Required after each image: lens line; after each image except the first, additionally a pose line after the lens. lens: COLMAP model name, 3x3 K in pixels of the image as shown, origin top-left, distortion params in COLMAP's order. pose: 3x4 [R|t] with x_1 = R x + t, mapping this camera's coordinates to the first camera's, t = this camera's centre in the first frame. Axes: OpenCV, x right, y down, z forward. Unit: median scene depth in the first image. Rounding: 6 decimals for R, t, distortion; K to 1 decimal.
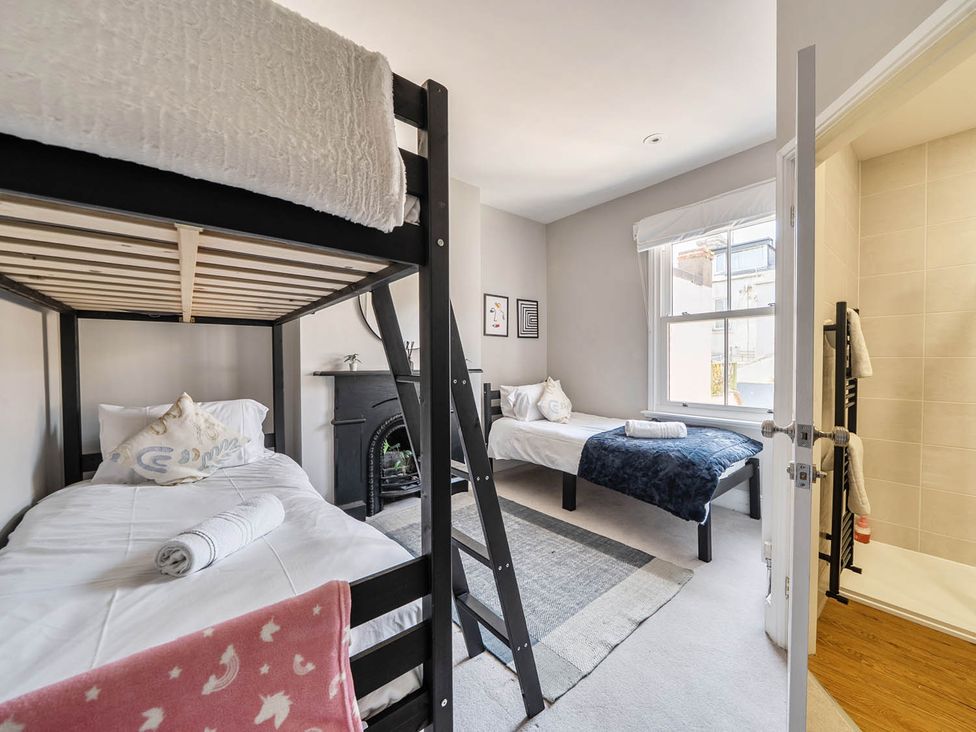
lens RADIAL K [[374.7, 0, 484.7], [0, 374.7, 368.9], [0, 0, 1]] dist [-0.003336, -0.000072]
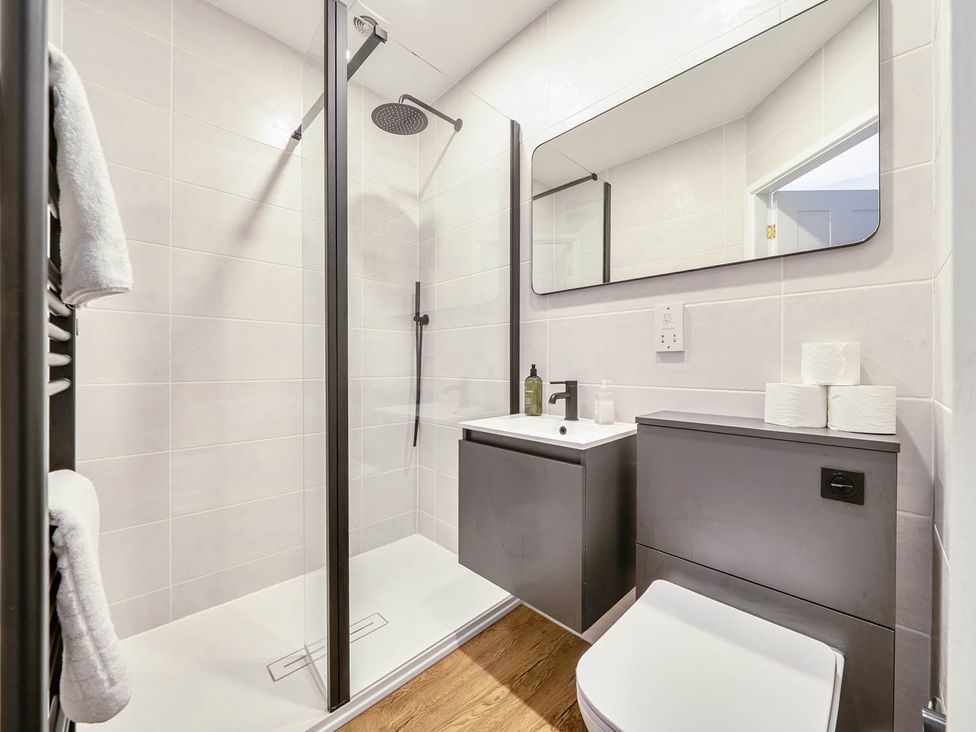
lens RADIAL K [[374.7, 0, 484.7], [0, 374.7, 368.9], [0, 0, 1]] dist [-0.003336, -0.000072]
pose [[-0.083515, -0.002484, 0.996503, 0.522699], [0.012521, 0.999915, 0.003542, 0.069498], [-0.996428, 0.012773, -0.083477, 0.548910]]
